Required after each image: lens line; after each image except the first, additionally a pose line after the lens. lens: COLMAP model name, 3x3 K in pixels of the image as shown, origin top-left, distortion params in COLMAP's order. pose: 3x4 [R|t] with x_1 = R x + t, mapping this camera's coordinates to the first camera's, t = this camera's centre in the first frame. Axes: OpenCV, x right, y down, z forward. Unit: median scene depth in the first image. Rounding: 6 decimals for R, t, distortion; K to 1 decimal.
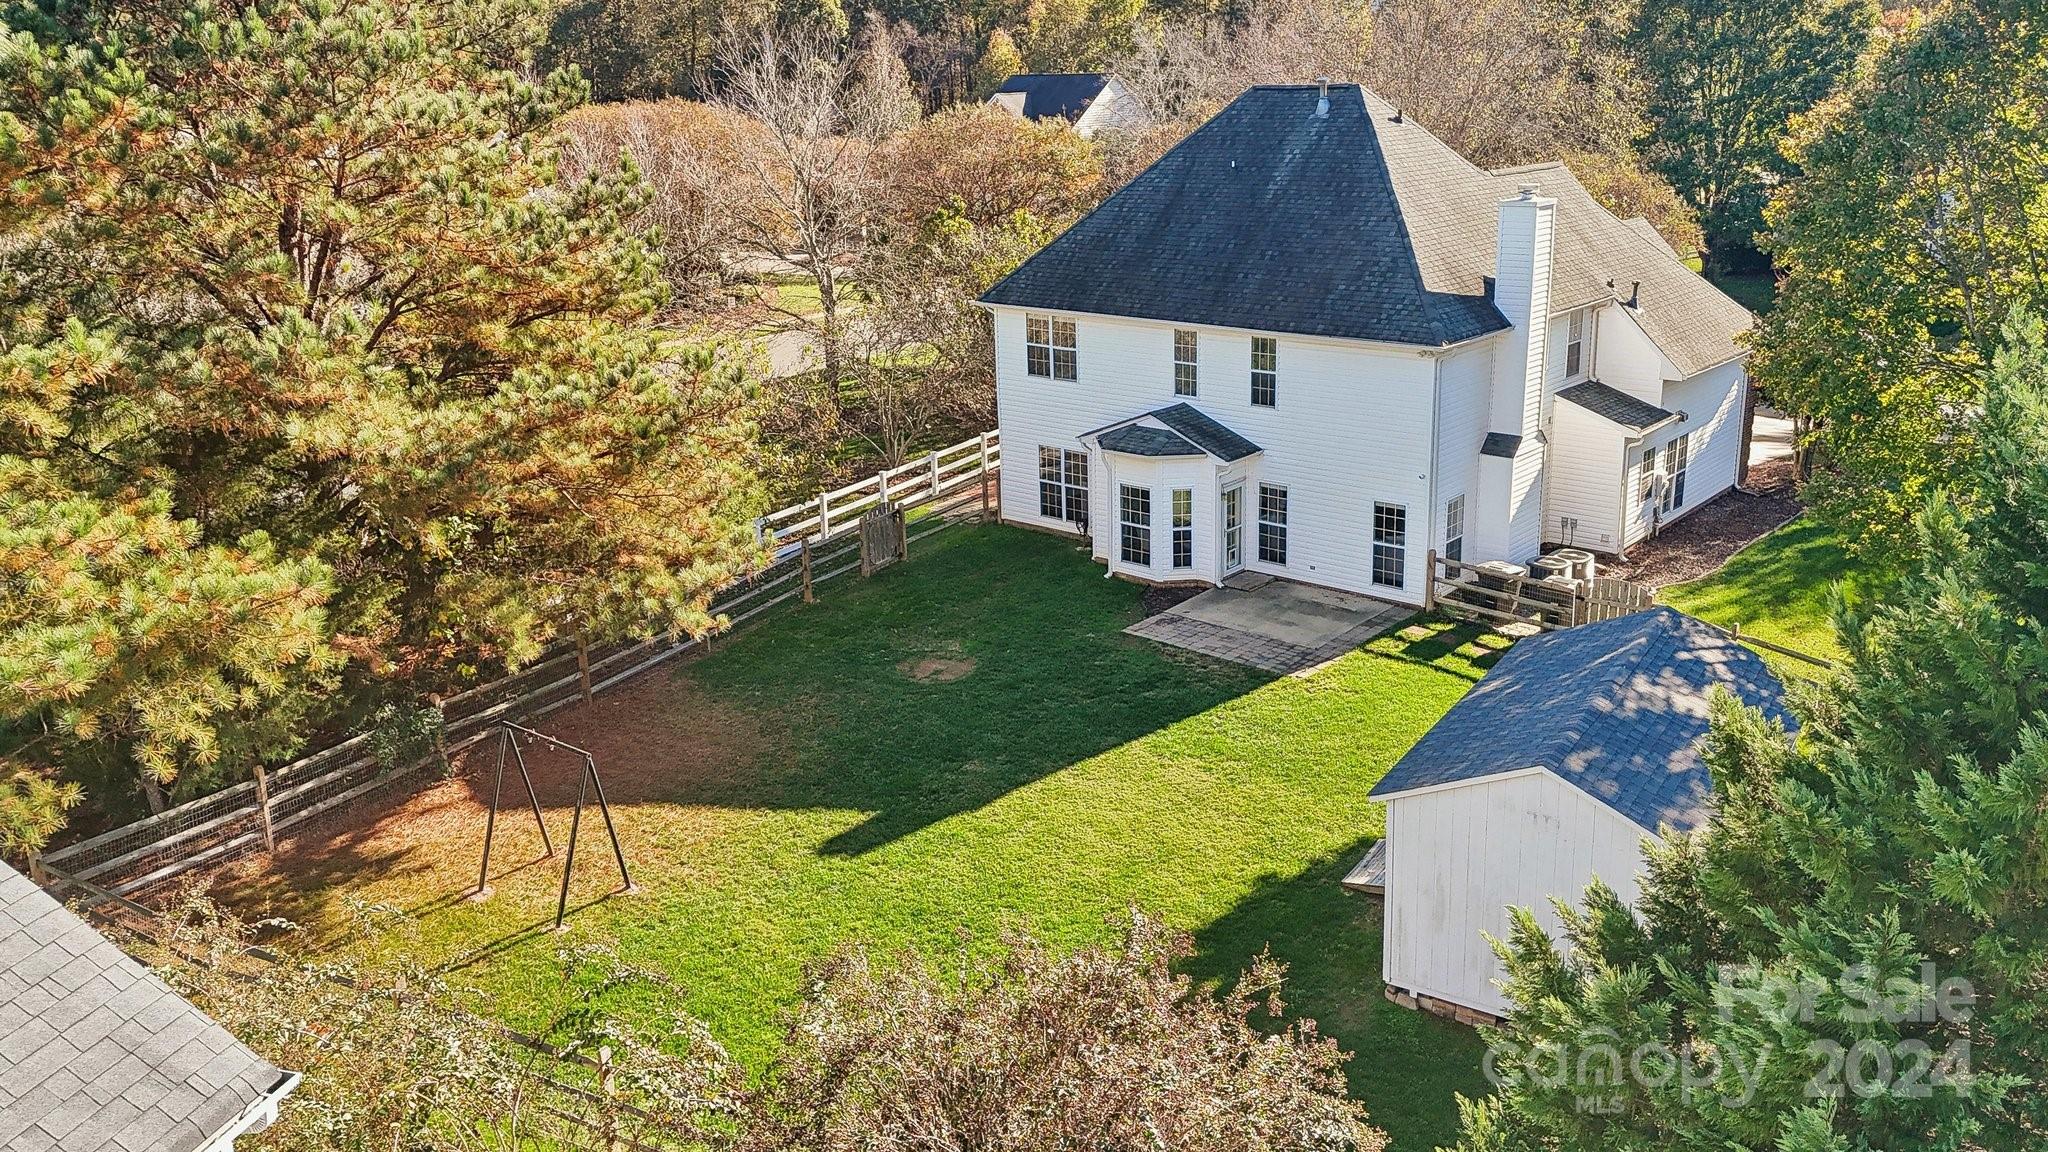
lens RADIAL K [[1565.5, 0, 1031.7], [0, 1565.5, 634.6], [0, 0, 1]] dist [0.003671, 0.043398]
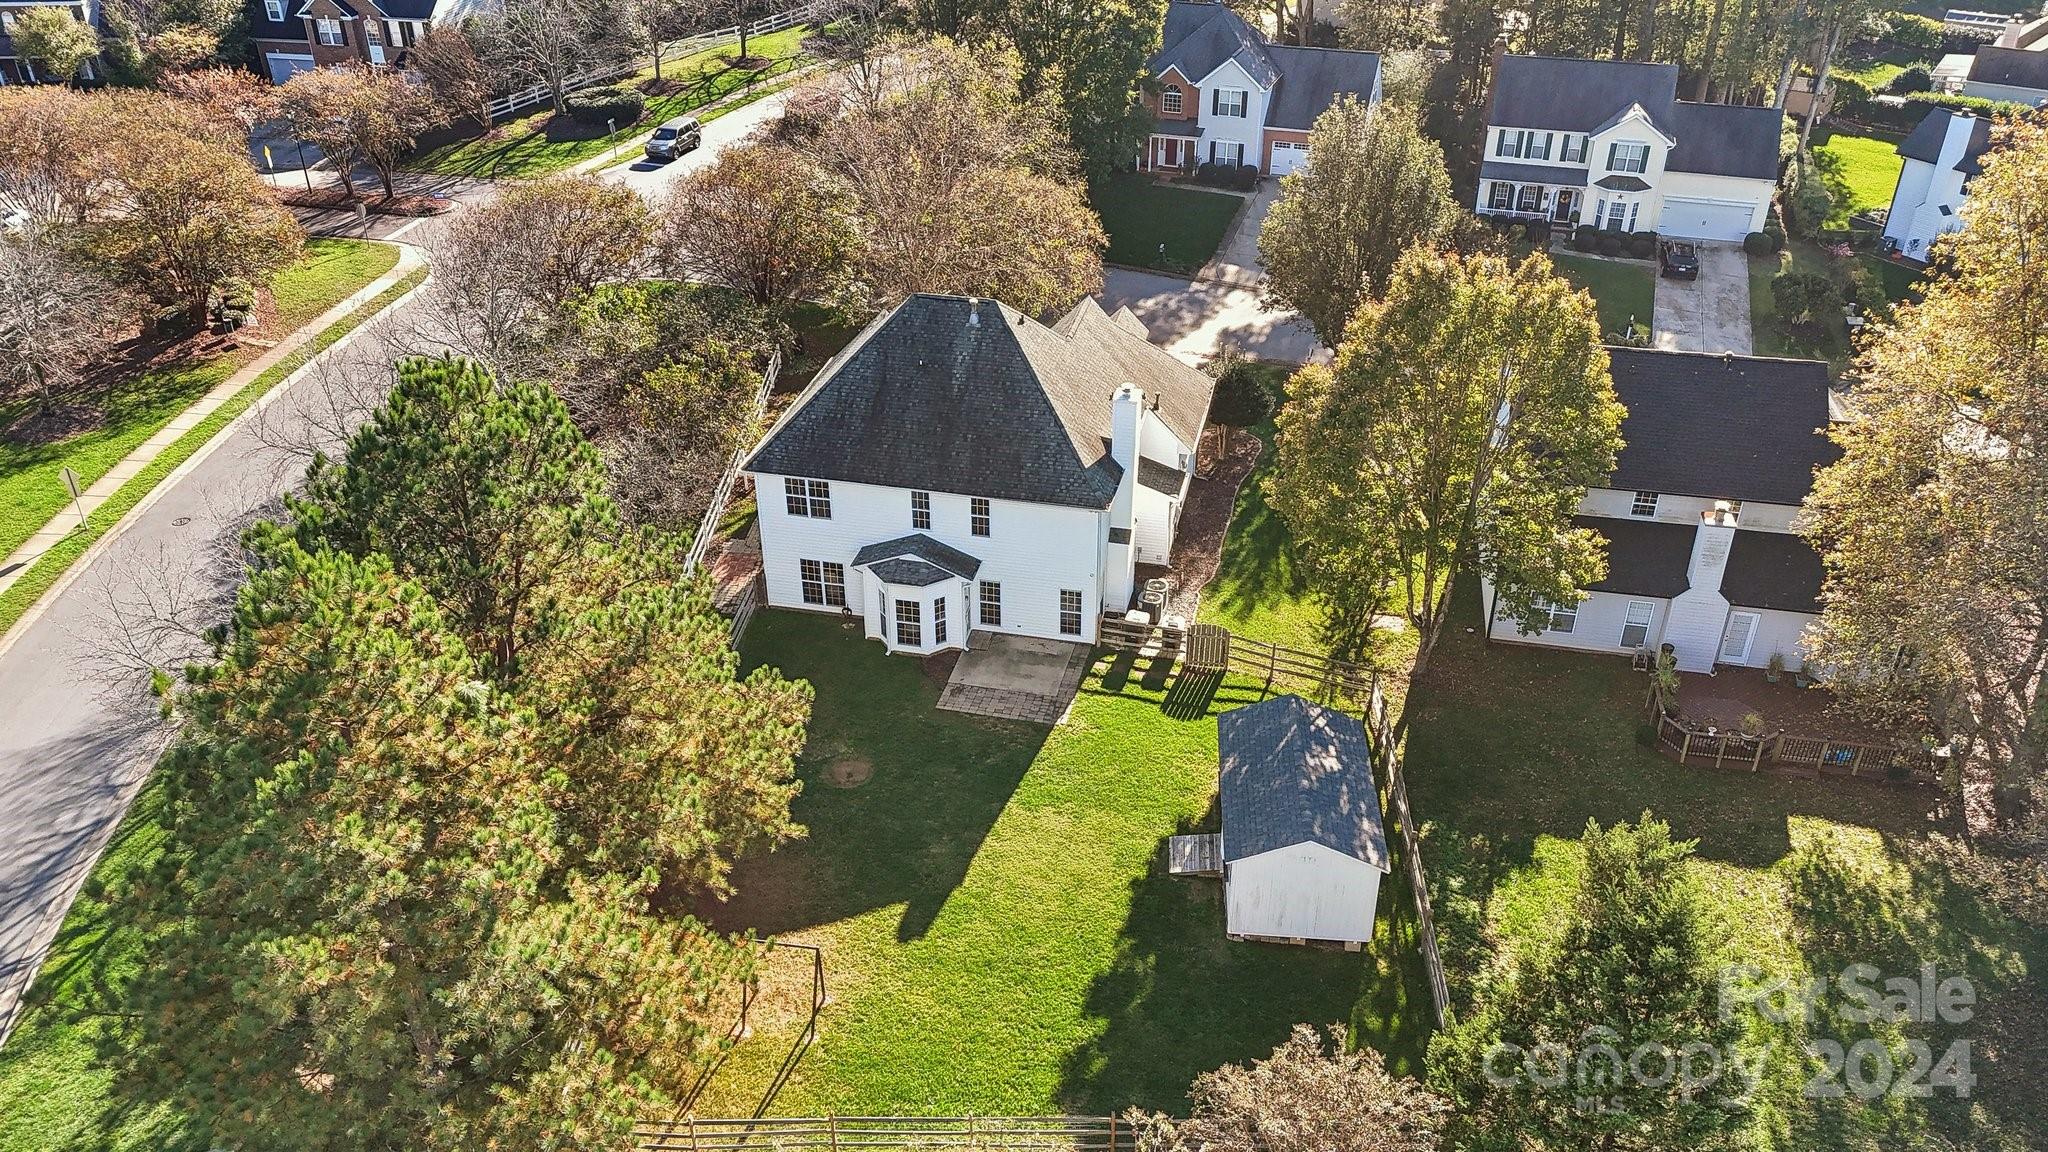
lens RADIAL K [[1565.5, 0, 1031.7], [0, 1565.5, 634.6], [0, 0, 1]] dist [0.003671, 0.043398]
pose [[0.856740, -0.252631, 0.449637, -0.516263], [0.122239, 0.946439, 0.298849, -0.498672], [-0.501053, -0.201073, 0.841734, -0.334468]]
